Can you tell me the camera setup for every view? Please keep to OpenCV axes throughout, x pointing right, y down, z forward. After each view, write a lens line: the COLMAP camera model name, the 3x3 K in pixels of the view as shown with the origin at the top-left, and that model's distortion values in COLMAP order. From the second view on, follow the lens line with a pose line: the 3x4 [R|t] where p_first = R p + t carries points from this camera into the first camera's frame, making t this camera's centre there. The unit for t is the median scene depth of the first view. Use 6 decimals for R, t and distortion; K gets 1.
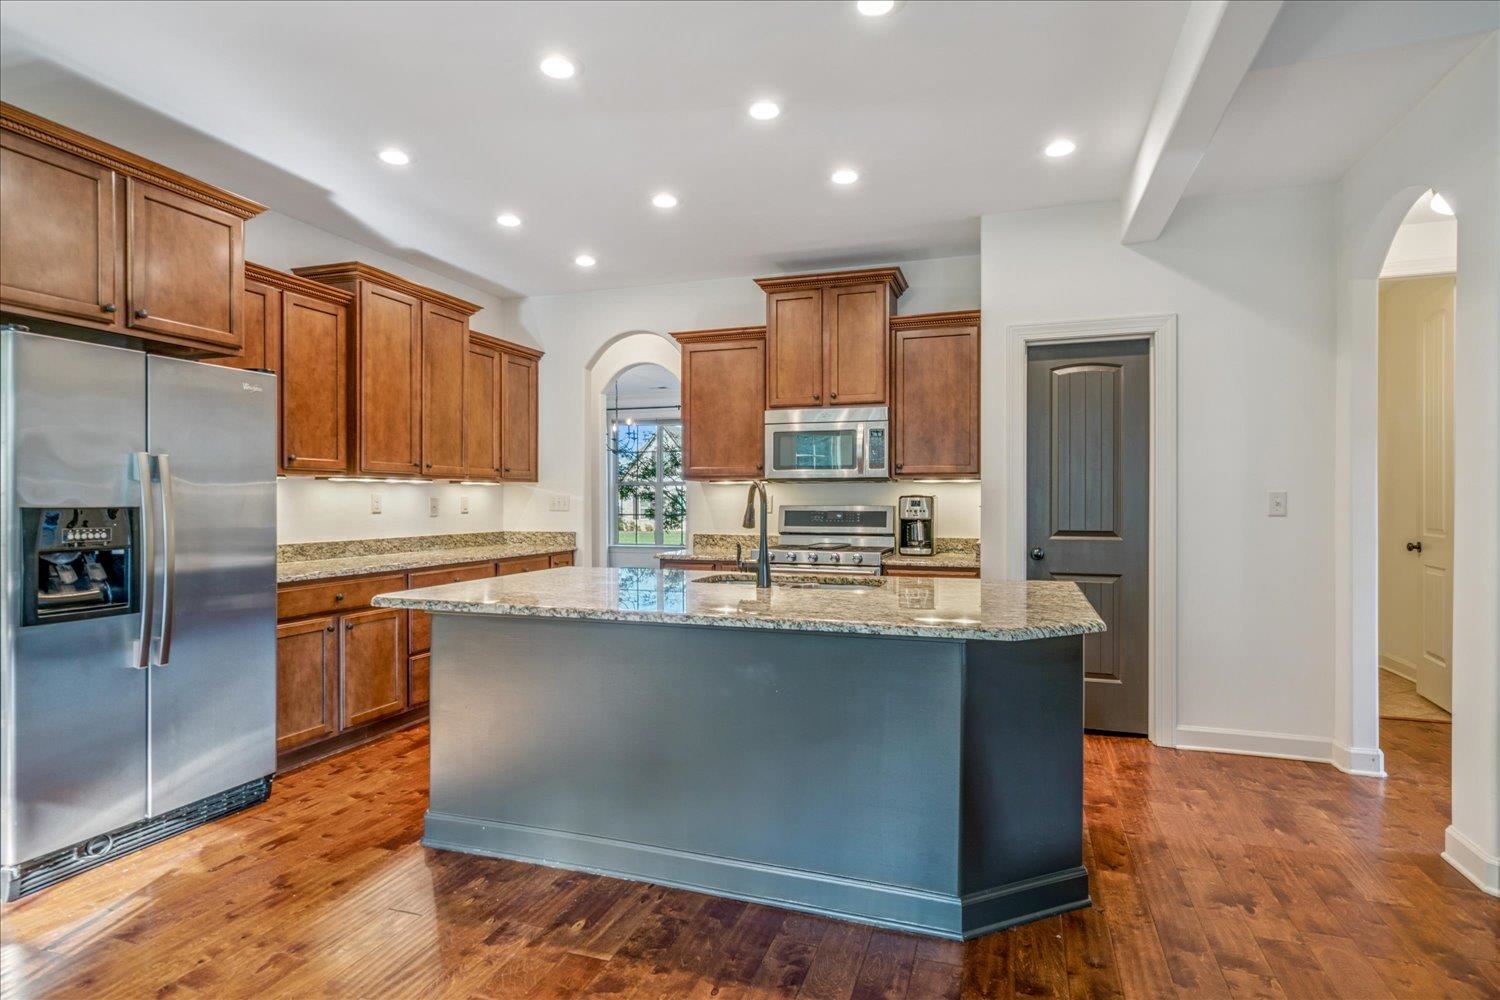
lens RADIAL K [[800.2, 0, 747.3], [0, 800.2, 502.0], [0, 0, 1]] dist [0.005619, 0.004030]
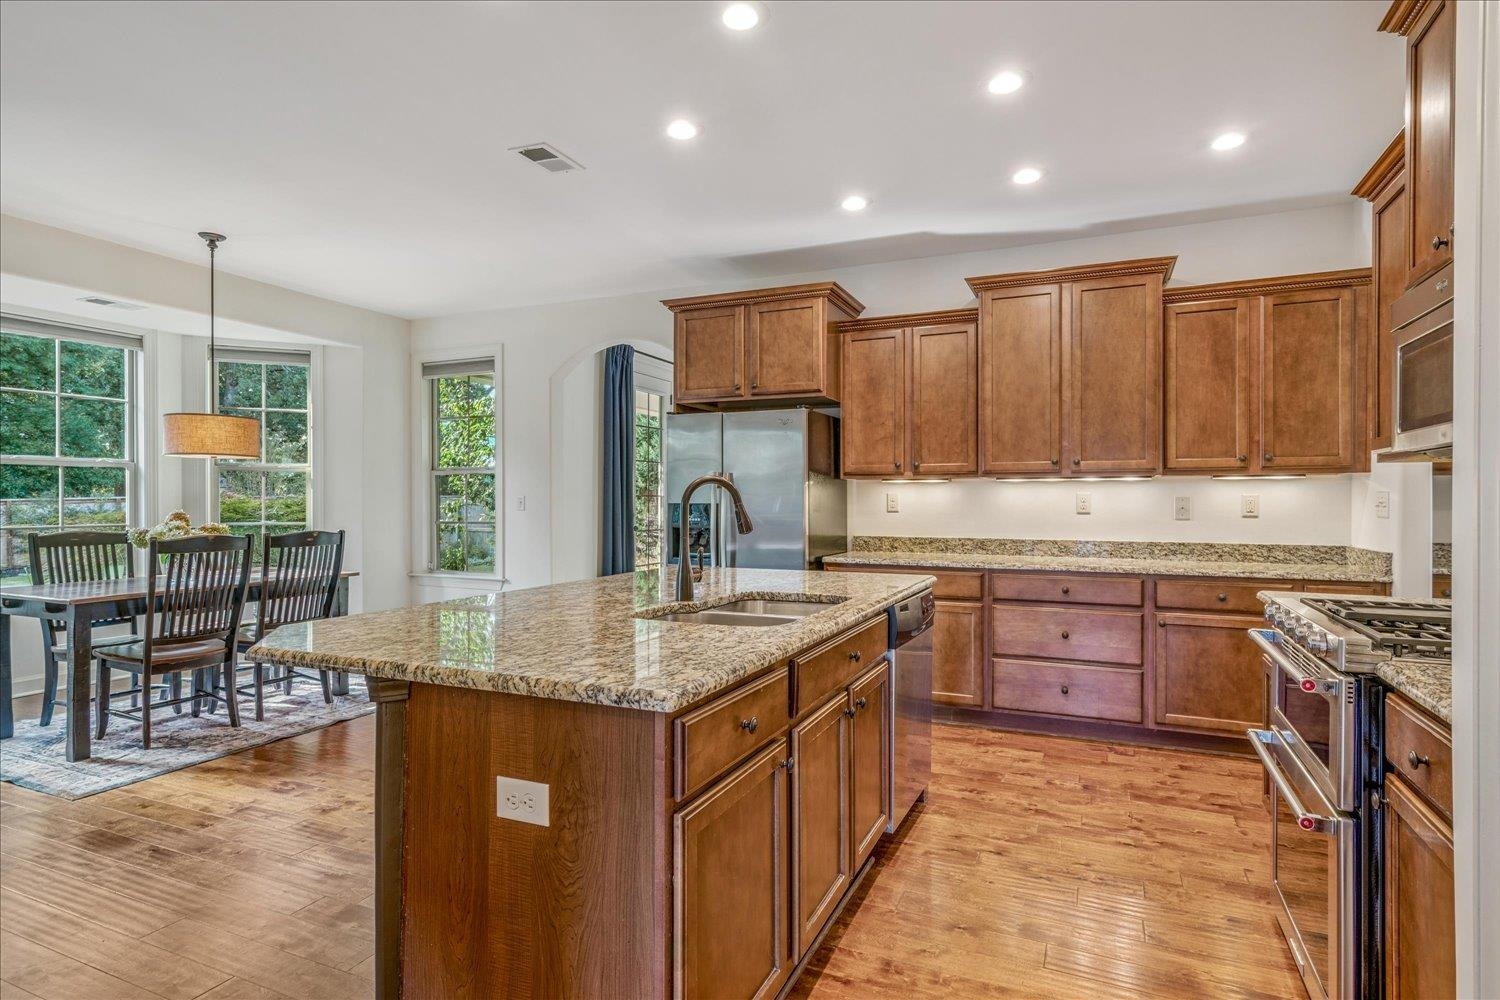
lens RADIAL K [[800.2, 0, 746.5], [0, 800.2, 499.0], [0, 0, 1]] dist [0.005619, 0.004030]
pose [[-0.097509, -0.001574, -0.995233, 0.551189], [-0.002937, 0.999995, -0.001294, -0.000990], [0.995230, 0.002797, -0.097513, 0.729981]]
